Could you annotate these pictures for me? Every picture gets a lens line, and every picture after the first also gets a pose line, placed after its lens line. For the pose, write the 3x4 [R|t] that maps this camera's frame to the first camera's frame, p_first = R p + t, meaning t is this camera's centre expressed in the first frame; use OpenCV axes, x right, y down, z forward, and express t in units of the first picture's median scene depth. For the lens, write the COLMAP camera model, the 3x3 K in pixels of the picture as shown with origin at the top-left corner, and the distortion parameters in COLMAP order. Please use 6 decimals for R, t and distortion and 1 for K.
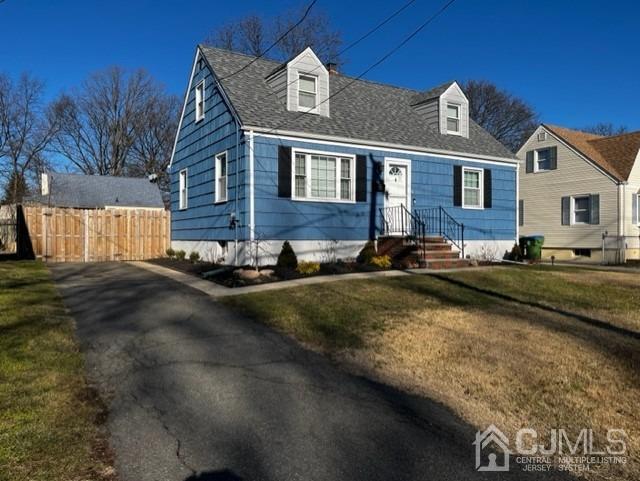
lens RADIAL K [[474.7, 0, 321.9], [0, 474.7, 231.1], [0, 0, 1]] dist [0.085002, -0.126092]
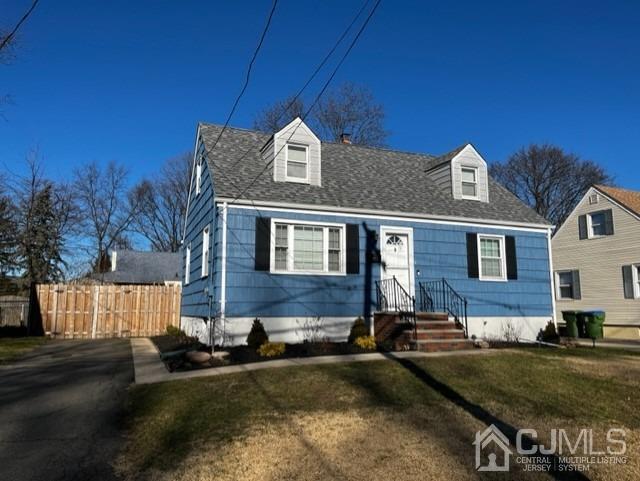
lens RADIAL K [[474.7, 0, 321.9], [0, 474.7, 231.1], [0, 0, 1]] dist [0.085002, -0.126092]
pose [[0.986202, -0.027996, -0.163161, 0.166157], [0.003110, 0.988556, -0.150821, -0.005202], [0.165517, 0.148233, 0.975003, 0.079850]]
